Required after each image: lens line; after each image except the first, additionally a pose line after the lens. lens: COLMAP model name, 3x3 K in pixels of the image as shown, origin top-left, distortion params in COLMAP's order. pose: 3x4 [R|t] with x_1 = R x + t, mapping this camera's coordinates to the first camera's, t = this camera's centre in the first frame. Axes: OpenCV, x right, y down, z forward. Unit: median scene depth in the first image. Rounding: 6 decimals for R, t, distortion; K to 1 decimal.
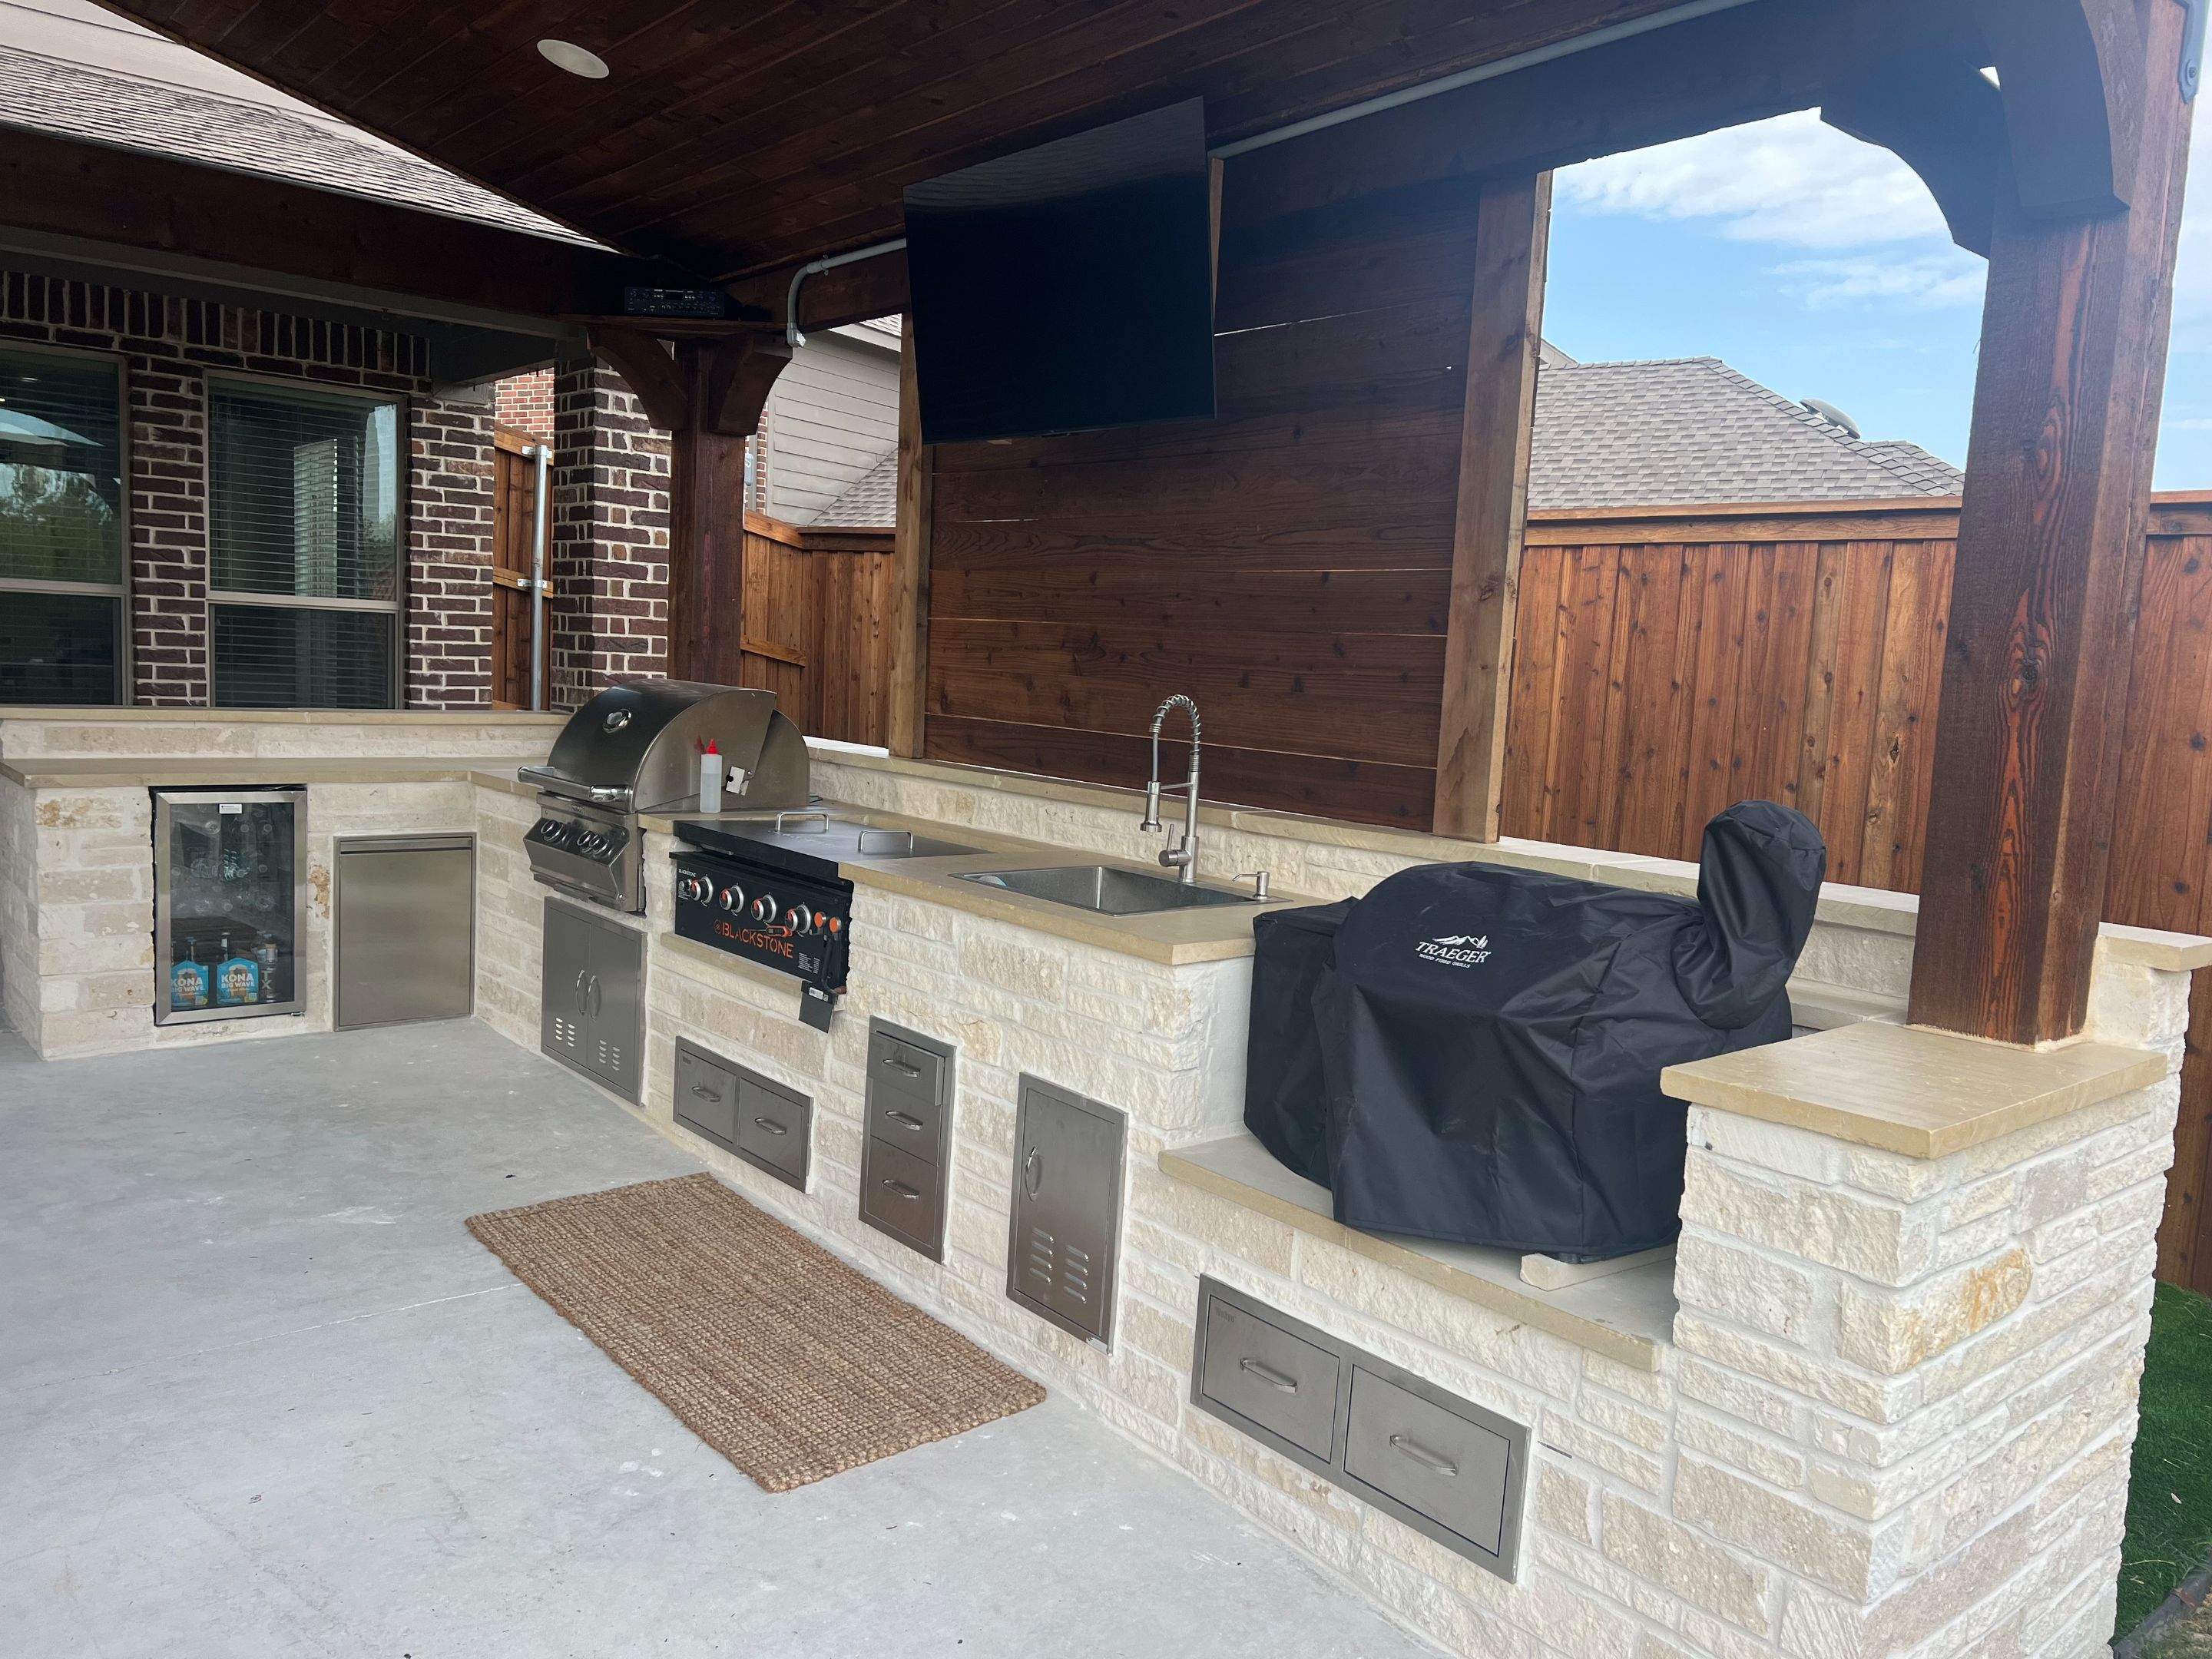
lens RADIAL K [[1659.3, 0, 1114.9], [0, 1659.3, 824.5], [0, 0, 1]] dist [0.074970, -0.076817]
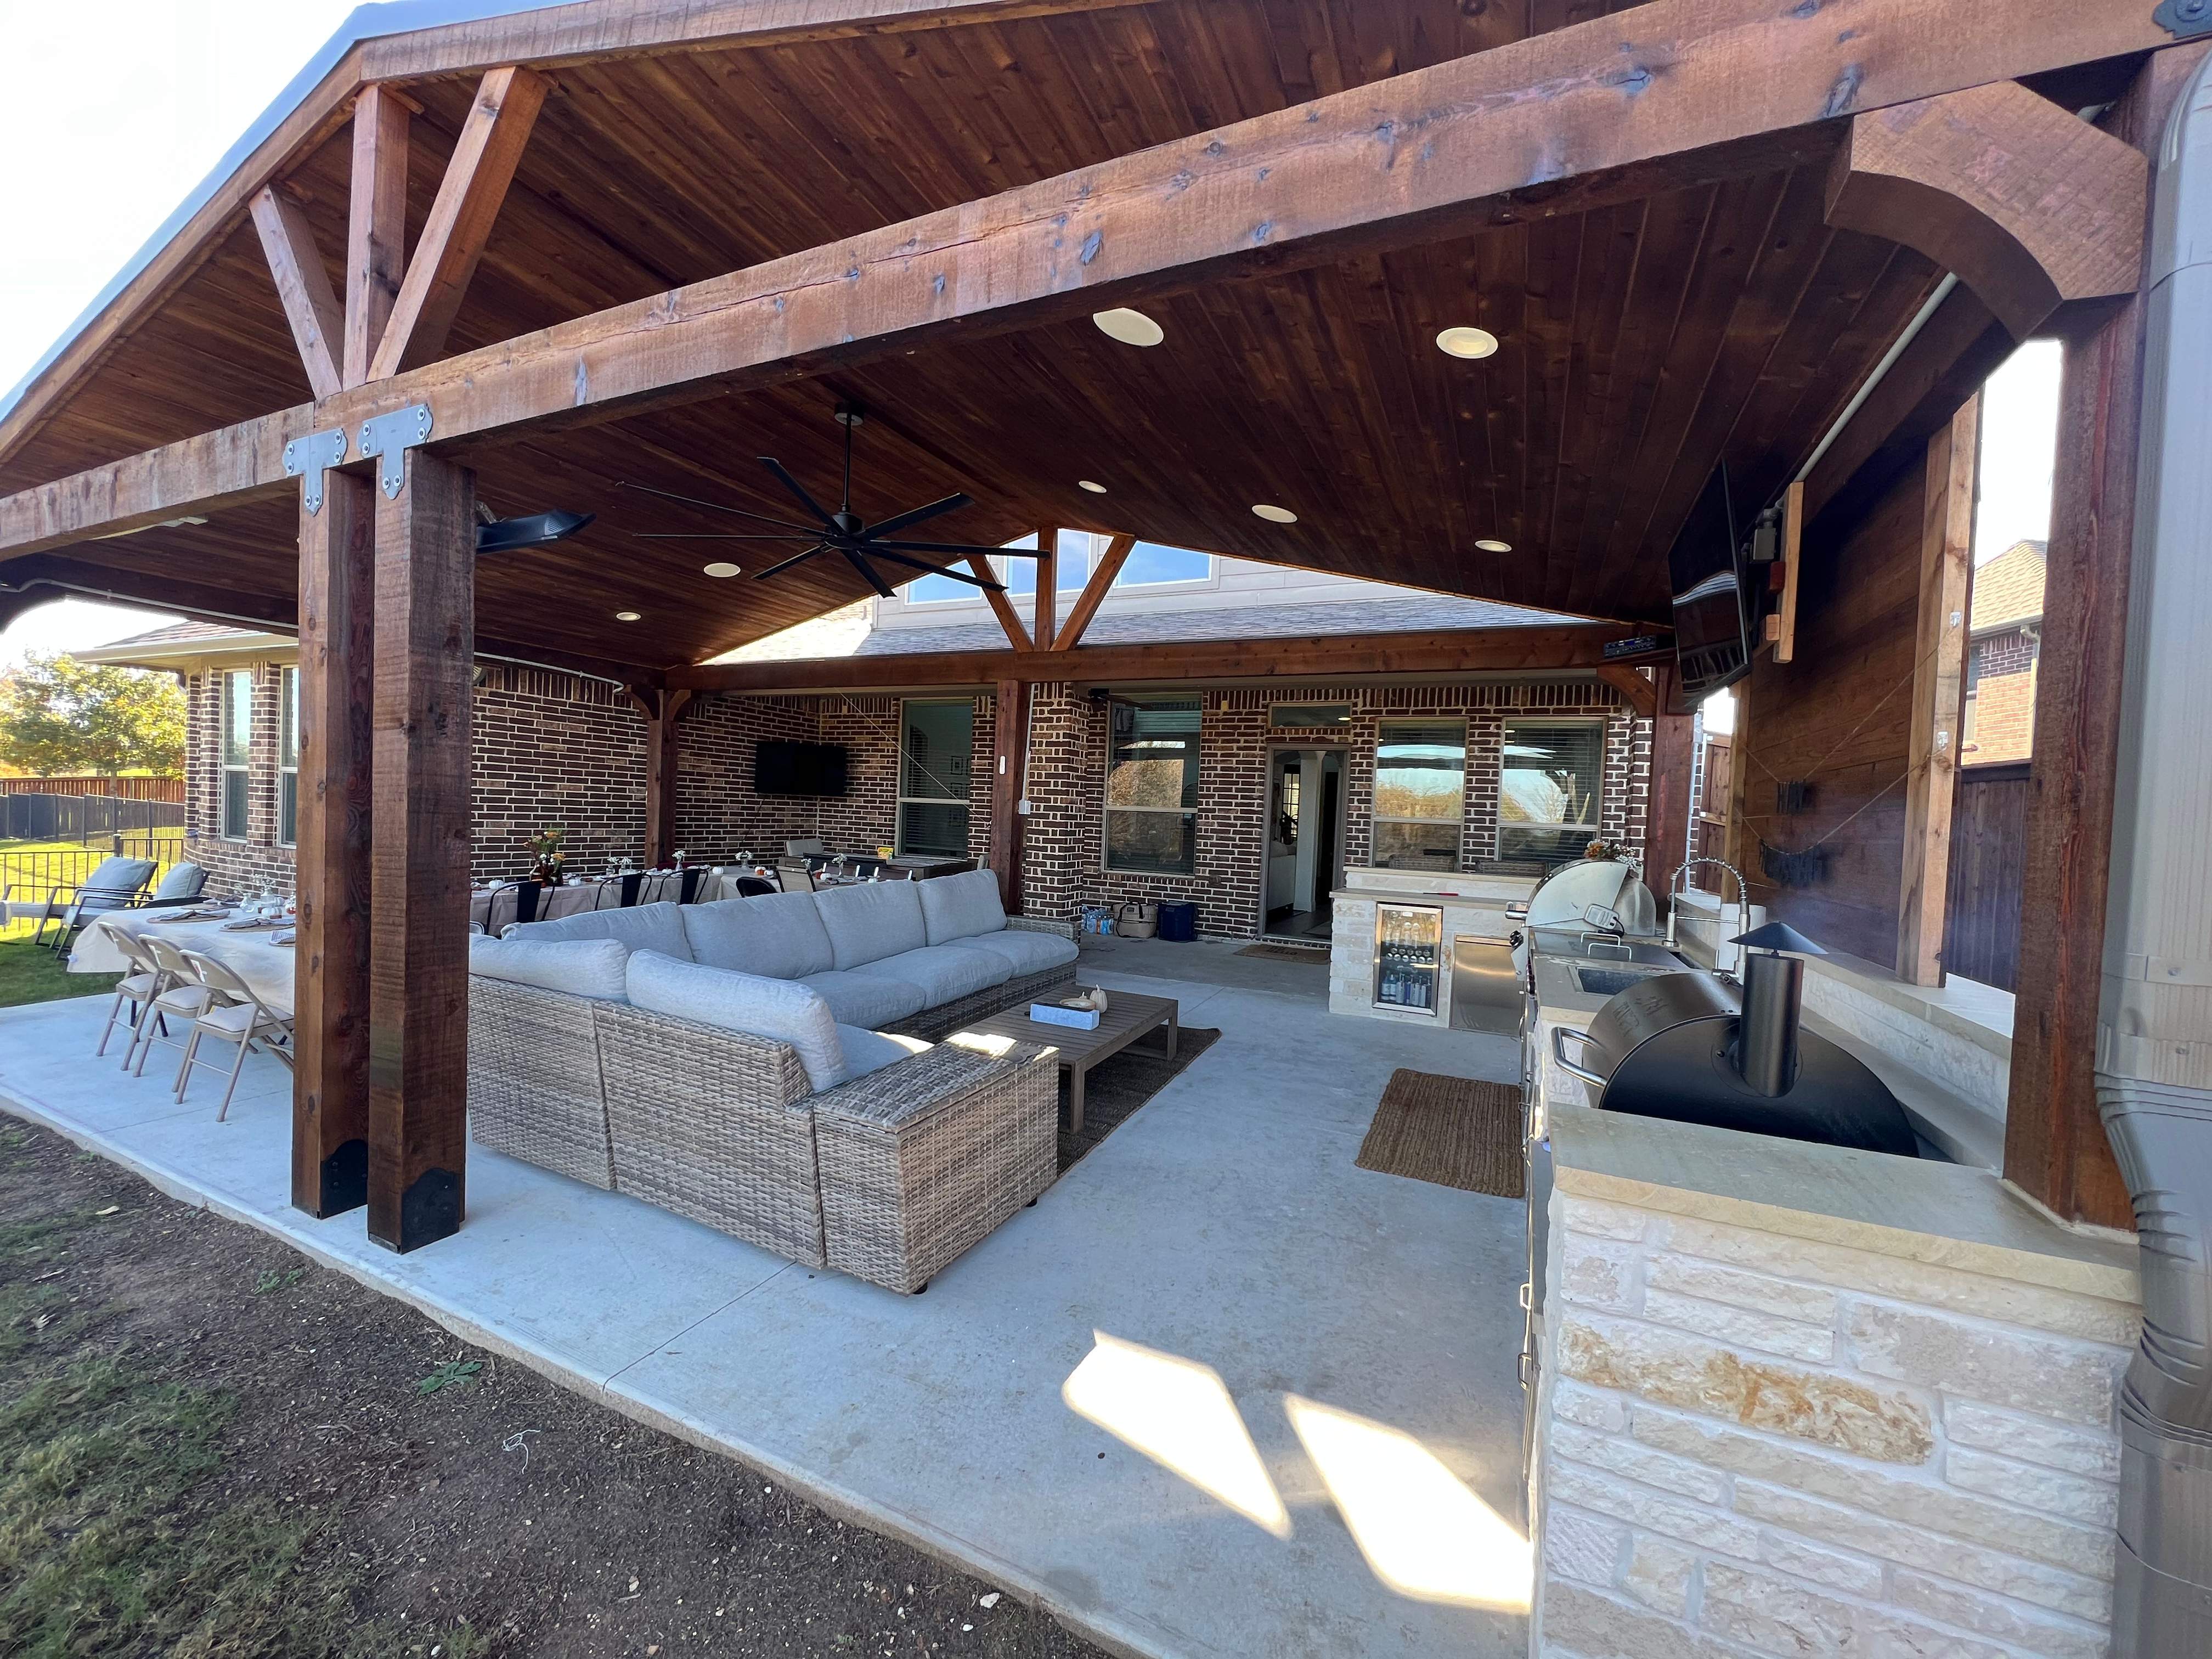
lens RADIAL K [[886.8, 0, 1107.3], [0, 886.8, 830.1], [0, 0, 1]] dist [-0.001325, 0.000458]
pose [[0.416667, -0.014068, -0.908951, 0.297382], [-0.118585, 0.990495, -0.069690, 0.007610], [0.901292, 0.136825, 0.411038, 0.128900]]
